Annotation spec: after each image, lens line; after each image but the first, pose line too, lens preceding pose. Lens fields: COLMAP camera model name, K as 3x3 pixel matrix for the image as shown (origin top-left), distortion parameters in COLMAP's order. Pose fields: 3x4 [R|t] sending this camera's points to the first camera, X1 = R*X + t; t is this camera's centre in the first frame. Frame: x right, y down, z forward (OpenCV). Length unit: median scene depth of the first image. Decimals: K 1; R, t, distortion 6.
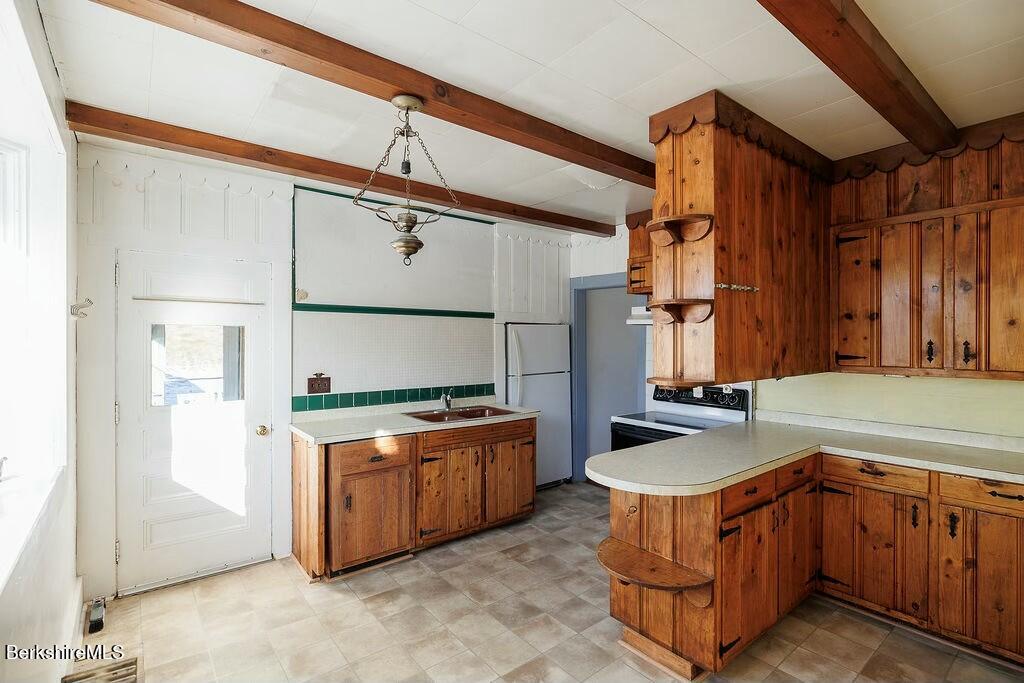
lens RADIAL K [[482.3, 0, 511.7], [0, 482.3, 341.4], [0, 0, 1]] dist [-0.005232, 0.001162]
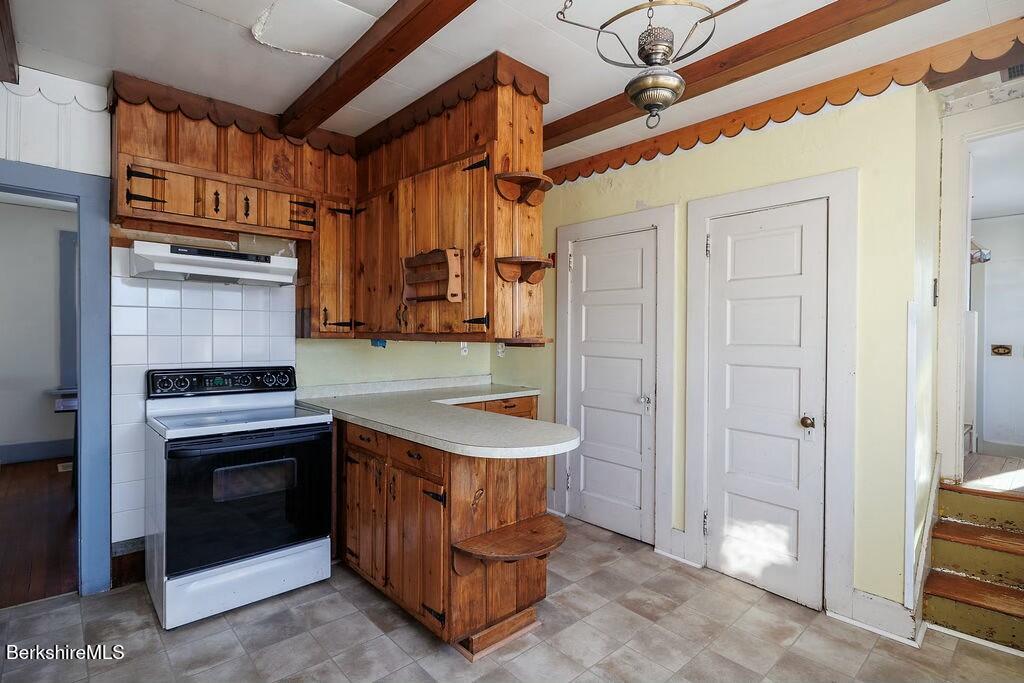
lens RADIAL K [[502.4, 0, 511.4], [0, 502.4, 341.0], [0, 0, 1]] dist [-0.003446, -0.000015]
pose [[-0.065026, -0.011975, 0.997812, -0.669447], [-0.005420, 0.999917, 0.011647, 0.069349], [-0.997869, -0.004651, -0.065085, 1.044787]]
